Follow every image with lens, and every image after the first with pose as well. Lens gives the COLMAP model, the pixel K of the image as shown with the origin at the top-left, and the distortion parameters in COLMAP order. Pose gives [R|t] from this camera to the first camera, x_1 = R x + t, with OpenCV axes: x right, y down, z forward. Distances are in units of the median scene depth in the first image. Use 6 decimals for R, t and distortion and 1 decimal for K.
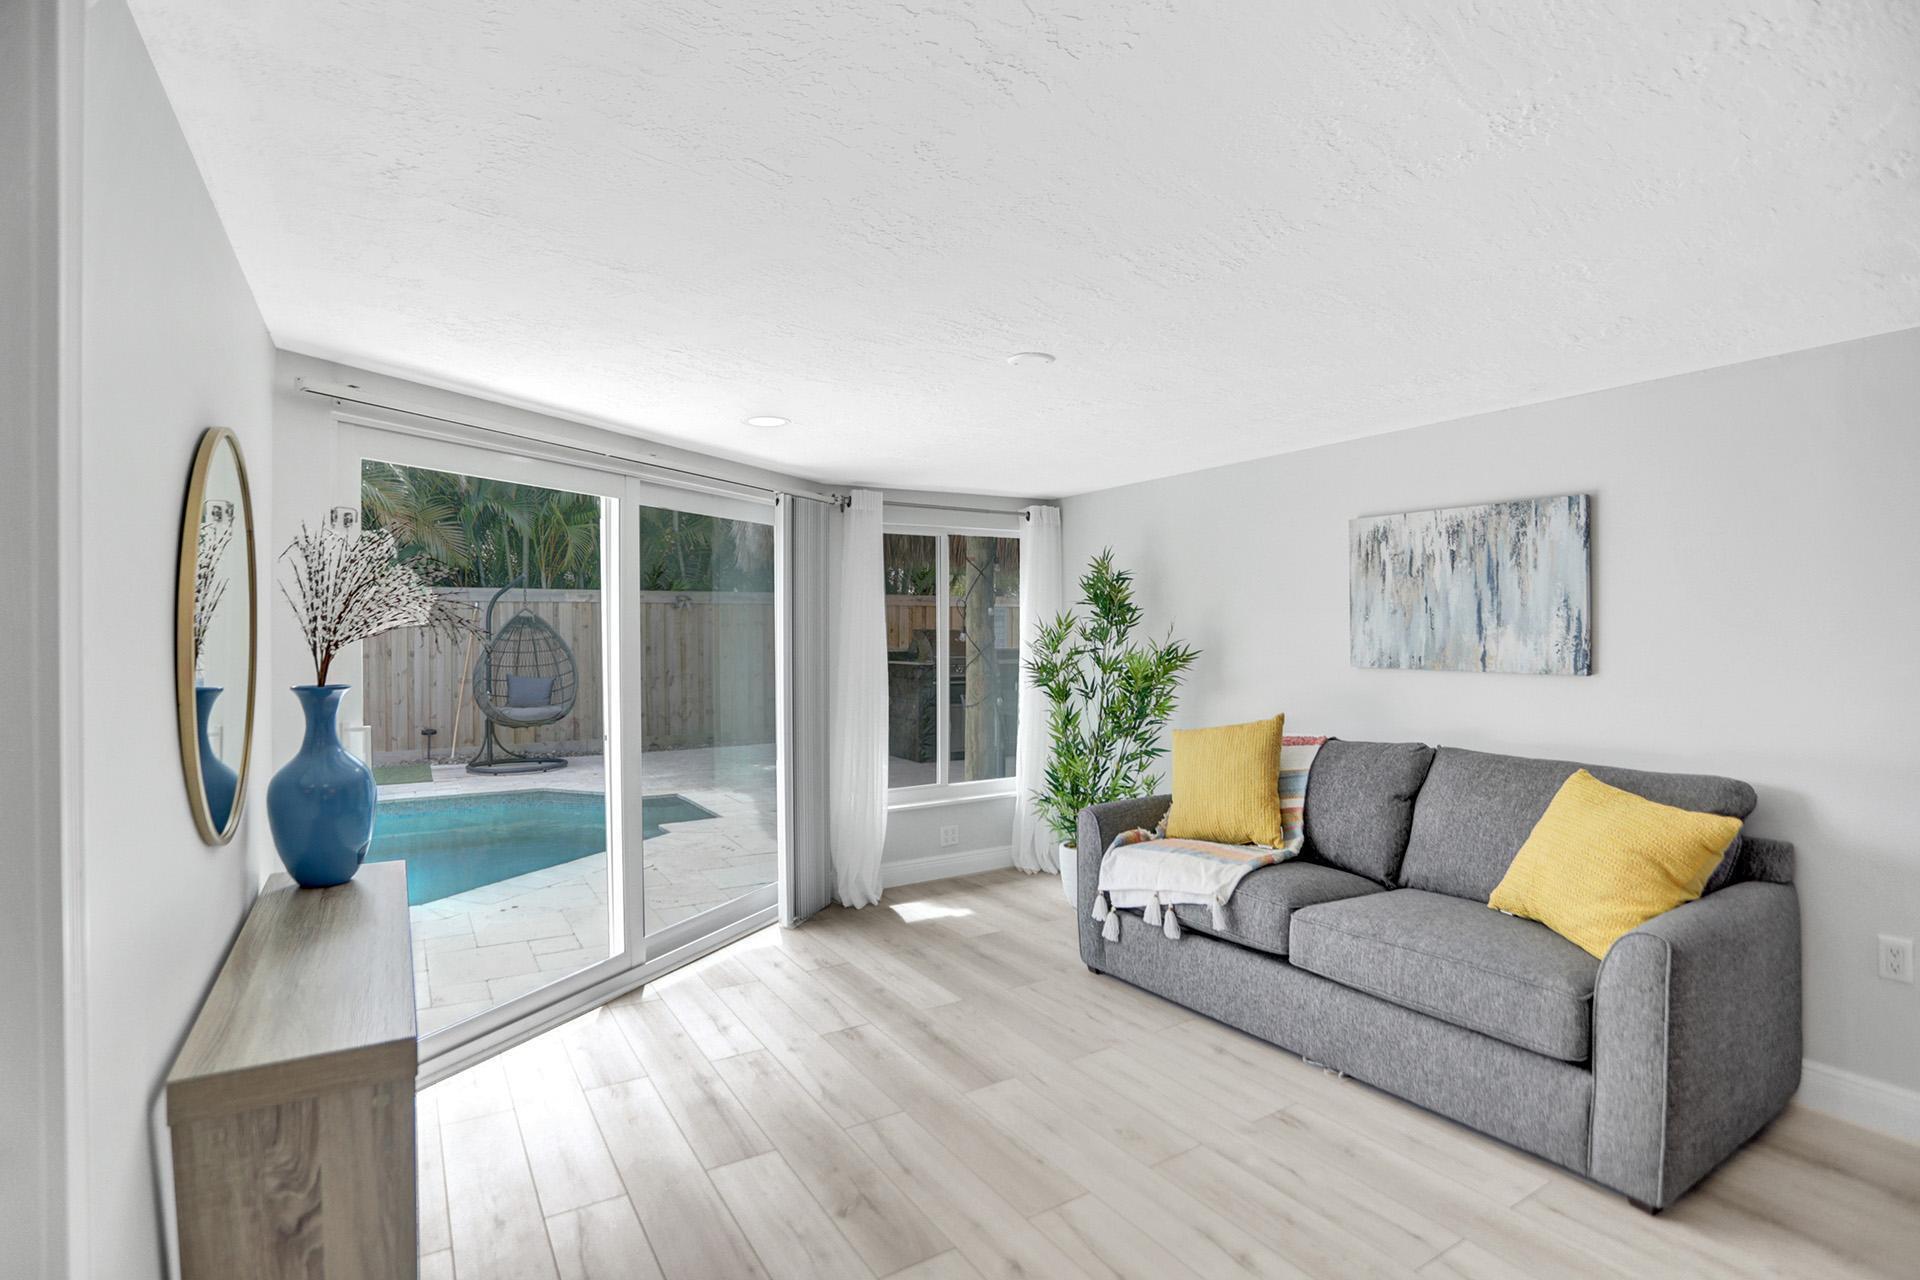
lens RADIAL K [[927.9, 0, 969.8], [0, 927.9, 632.2], [0, 0, 1]] dist [-0.050713, 0.002889]
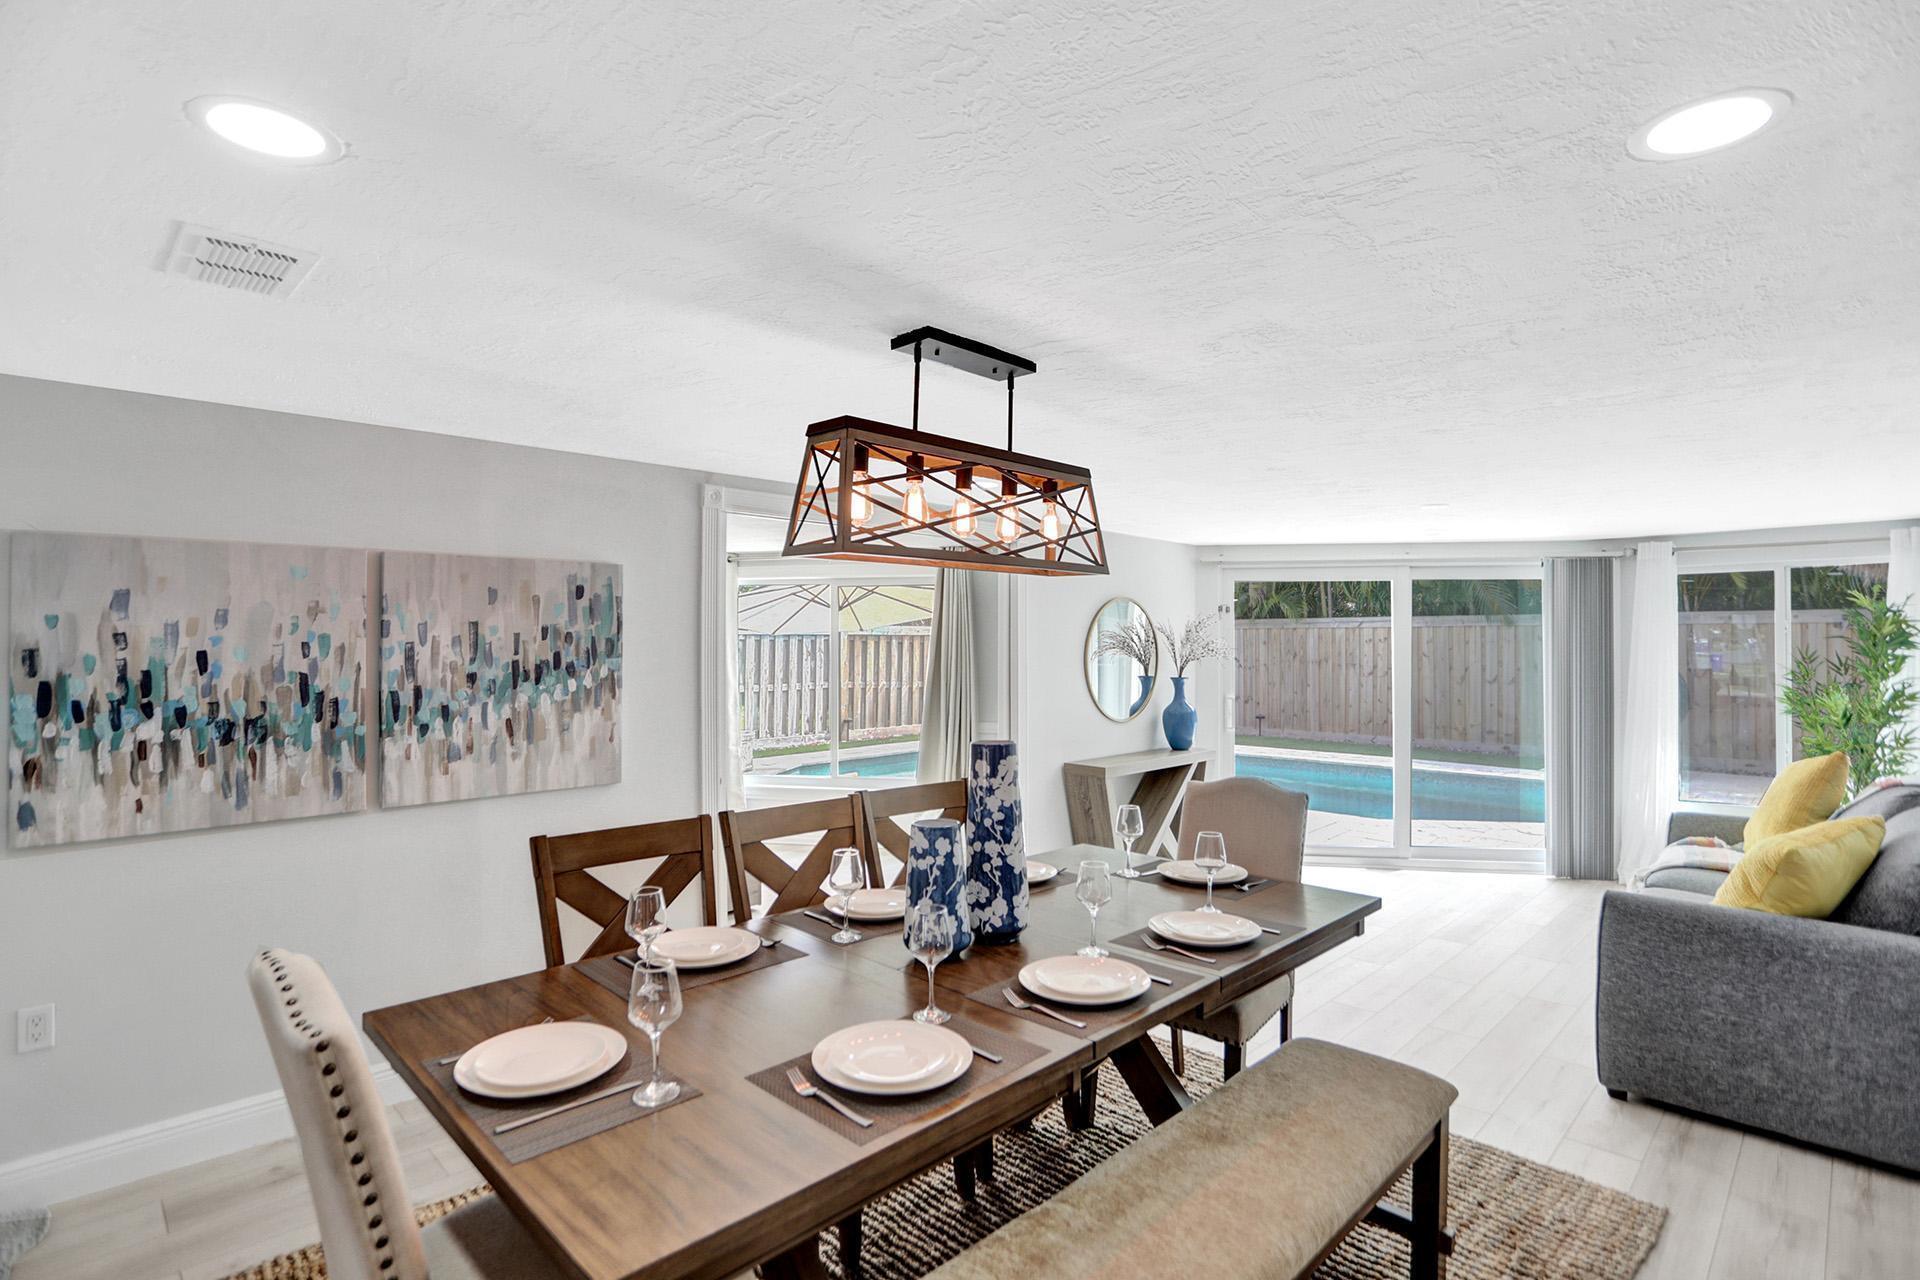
lens RADIAL K [[927.9, 0, 911.0], [0, 927.9, 631.9], [0, 0, 1]] dist [-0.050713, 0.002889]
pose [[0.187576, -0.007727, -0.982220, 1.210702], [-0.005199, 0.999947, -0.008859, -0.032186], [0.982236, 0.006769, 0.187526, -0.213397]]
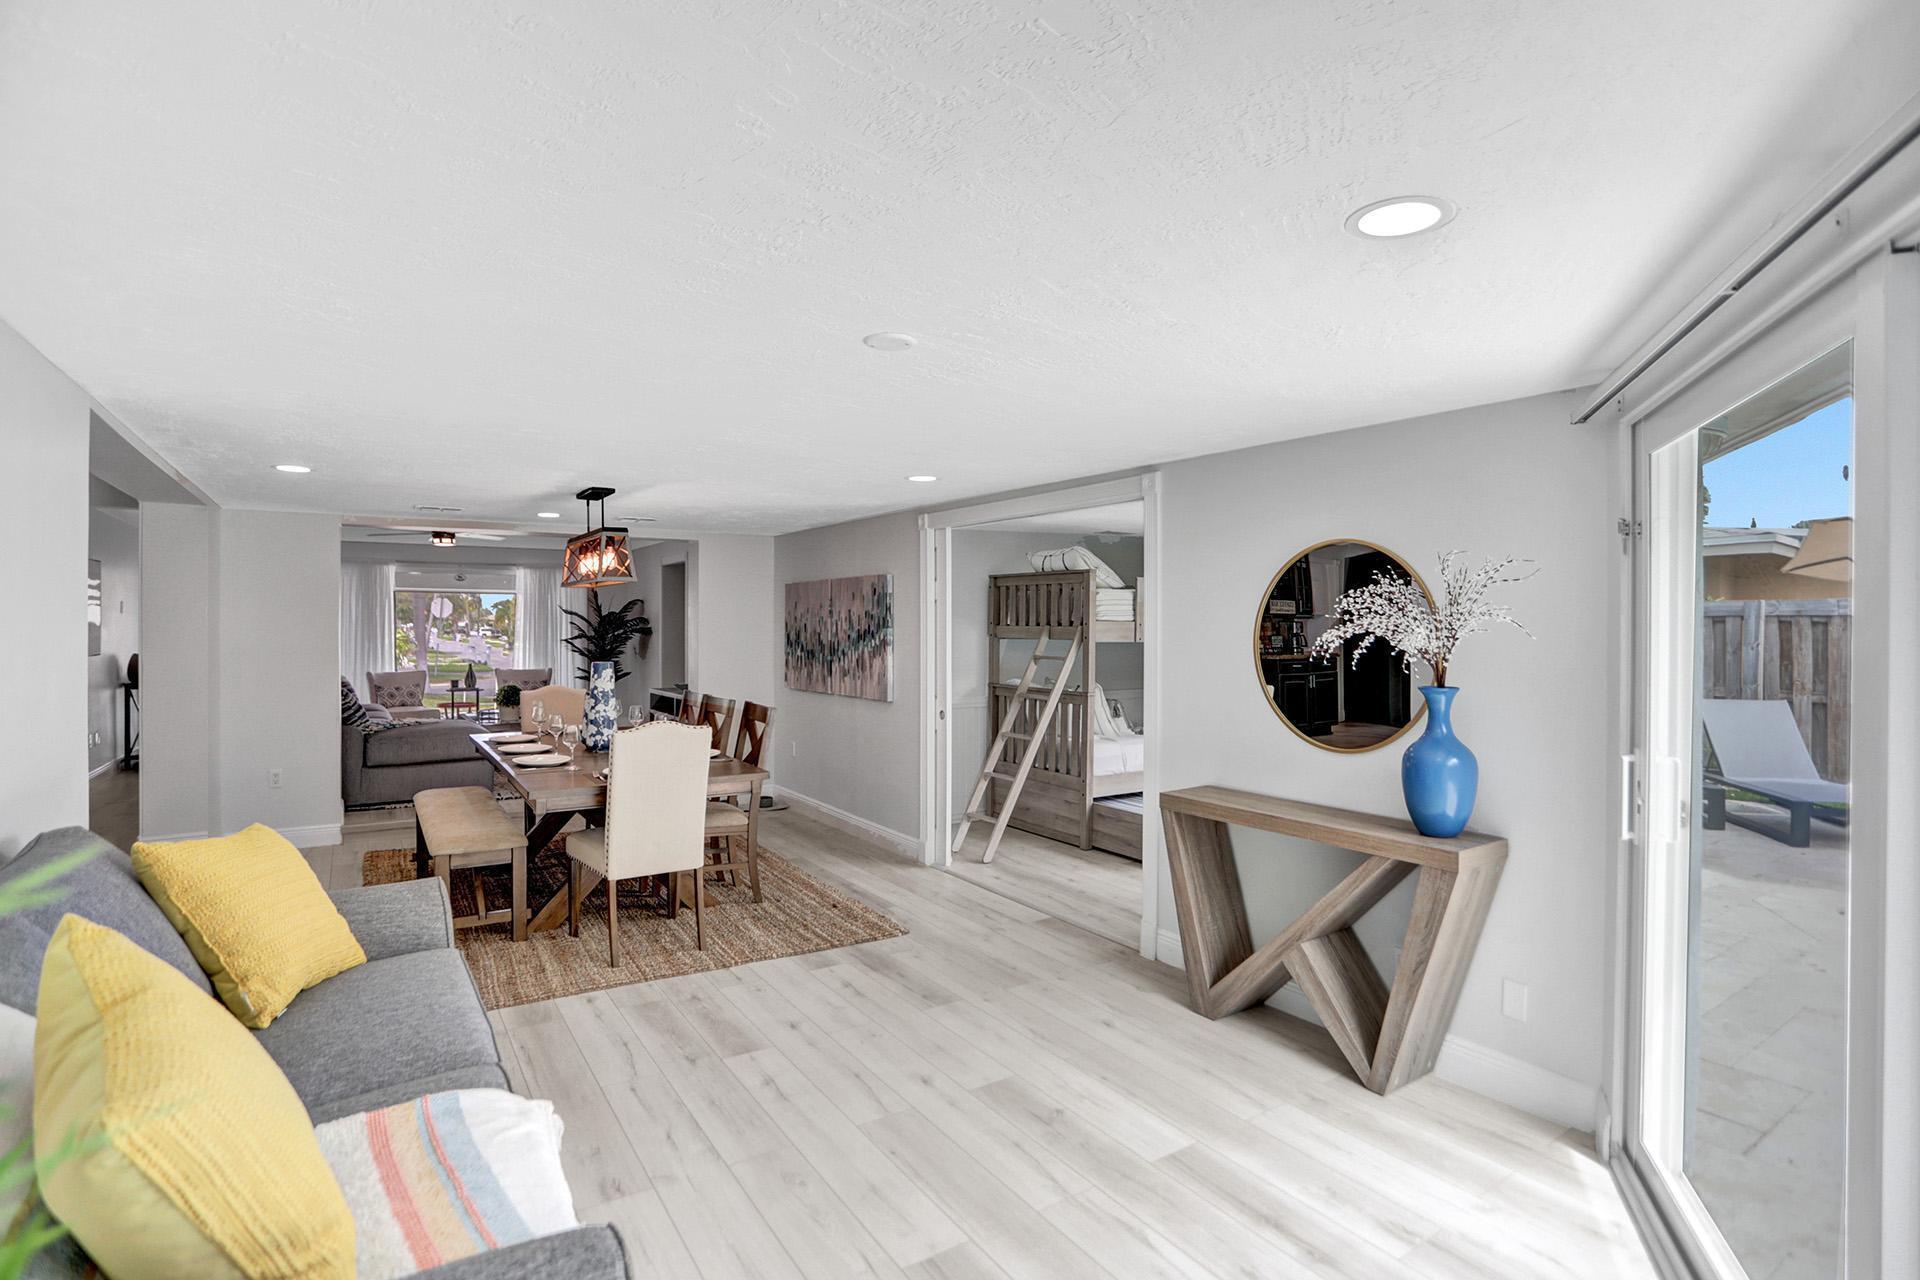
lens RADIAL K [[927.9, 0, 952.2], [0, 927.9, 635.7], [0, 0, 1]] dist [-0.050713, 0.002889]
pose [[-0.999964, 0.000111, -0.008529, 0.012513], [-0.000029, 0.999866, 0.016368, -0.026052], [0.008529, 0.016368, -0.999830, 1.464666]]
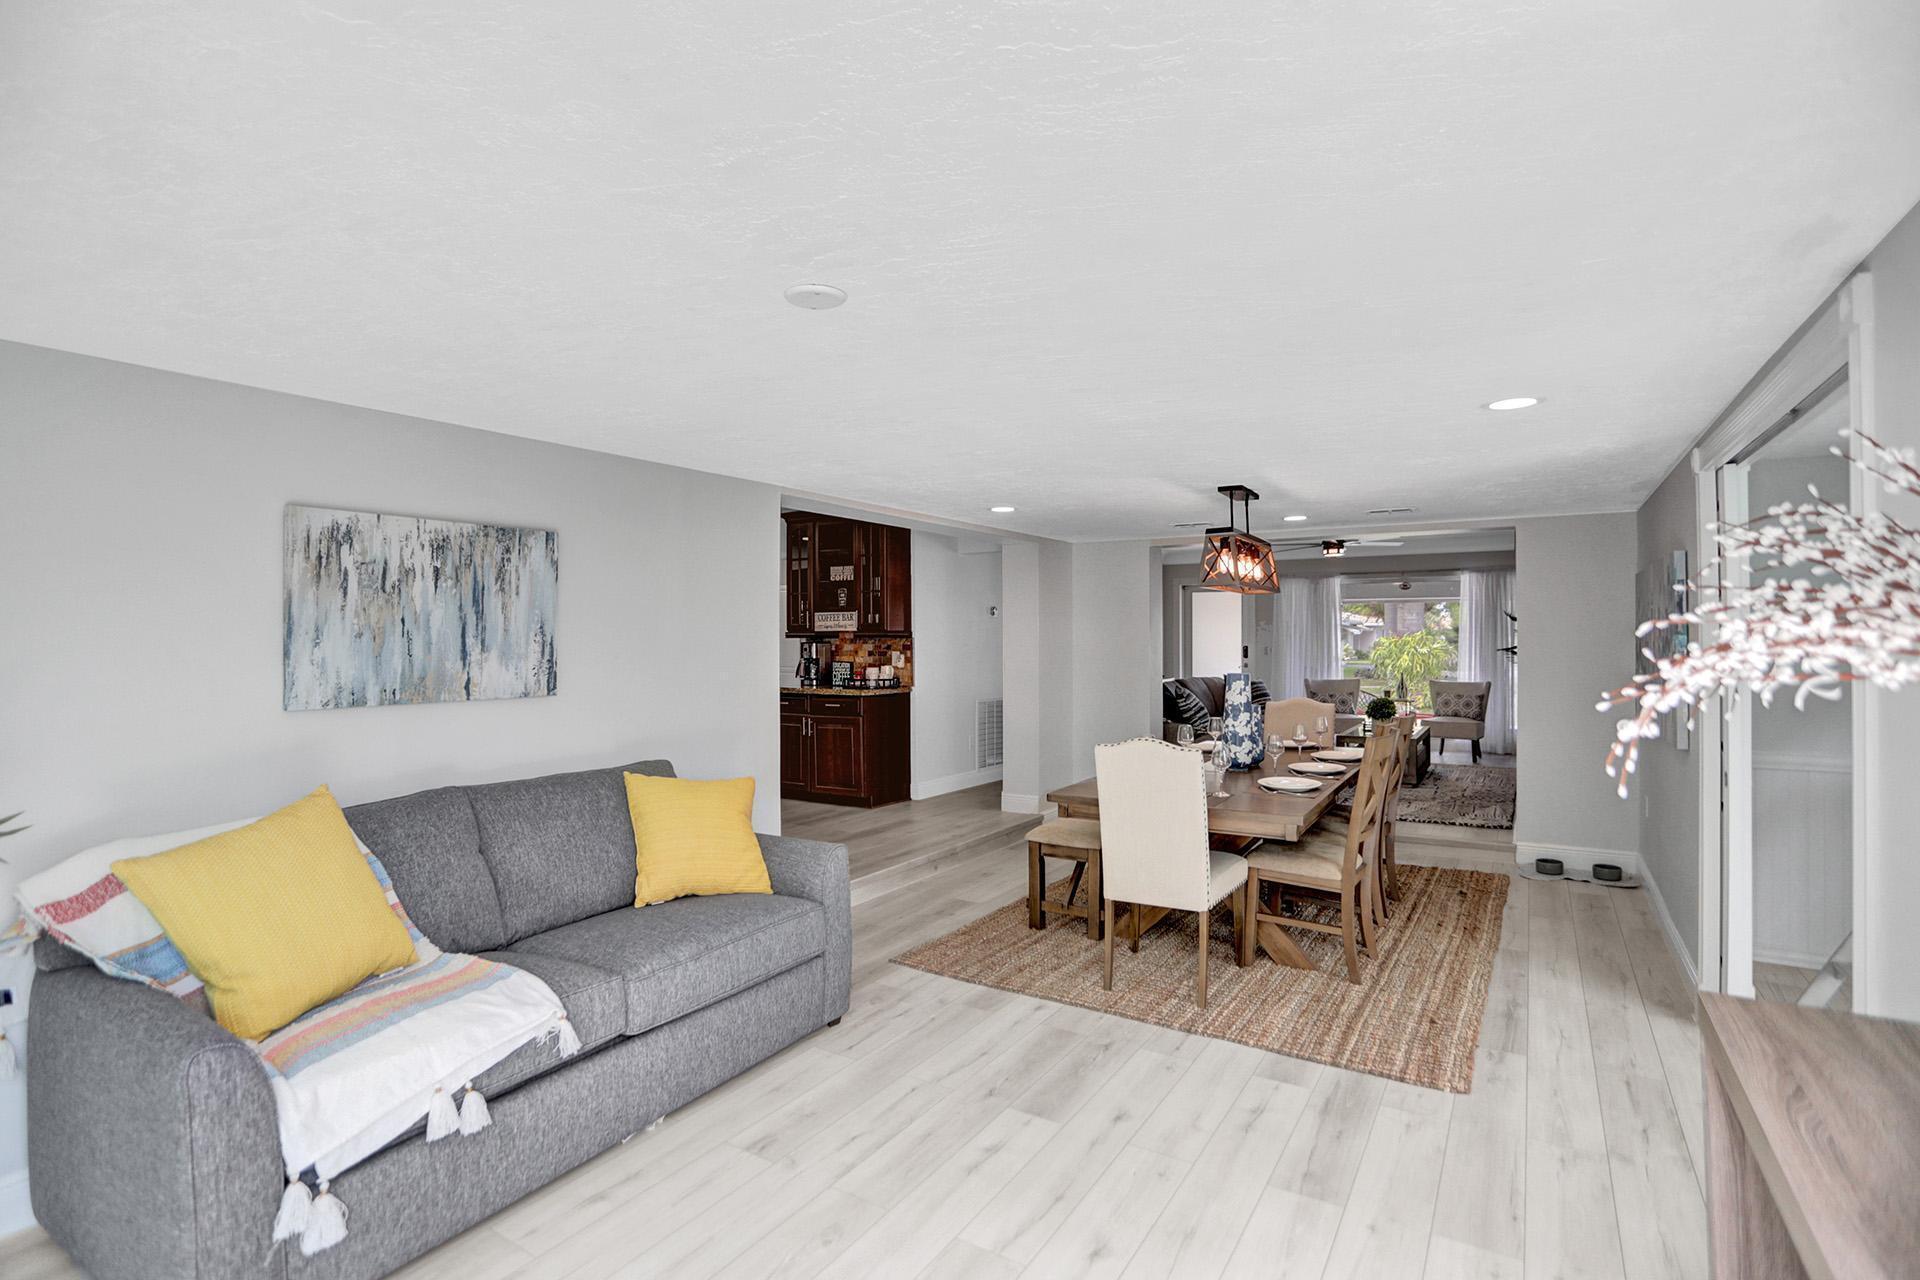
lens RADIAL K [[927.9, 0, 954.1], [0, 927.9, 635.2], [0, 0, 1]] dist [-0.050713, 0.002889]
pose [[-0.428018, 0.007569, 0.903738, -0.502922], [0.010905, 0.999935, -0.003210, -0.015301], [-0.903704, 0.008482, -0.428073, 0.949550]]
